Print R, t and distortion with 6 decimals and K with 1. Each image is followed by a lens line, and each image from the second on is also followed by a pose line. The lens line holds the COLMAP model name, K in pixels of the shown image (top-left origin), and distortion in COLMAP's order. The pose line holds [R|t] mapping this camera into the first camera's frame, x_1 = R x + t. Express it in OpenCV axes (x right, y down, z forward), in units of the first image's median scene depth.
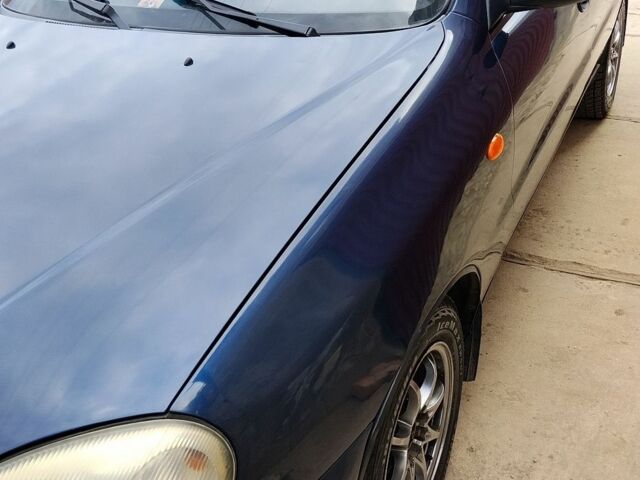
lens RADIAL K [[674.0, 0, 329.1], [0, 674.0, 240.0], [0, 0, 1]] dist [0.054294, -0.137137]
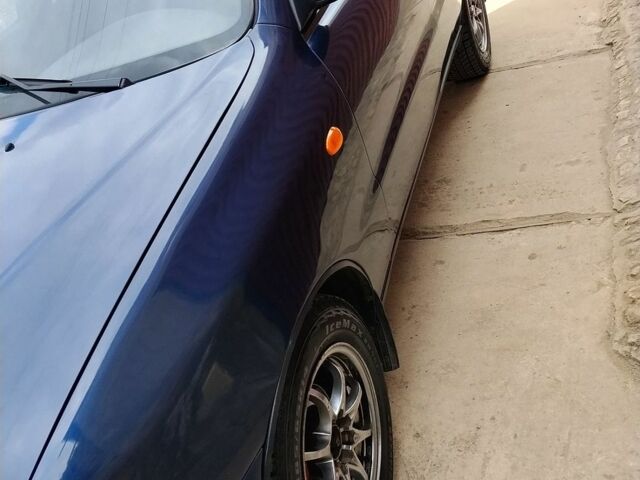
lens RADIAL K [[674.0, 0, 329.1], [0, 674.0, 240.0], [0, 0, 1]] dist [0.054294, -0.137137]
pose [[0.955584, -0.292008, 0.039887, 0.119688], [0.292952, 0.955913, -0.020214, 0.016817], [-0.032226, 0.031001, 0.999000, 0.004191]]
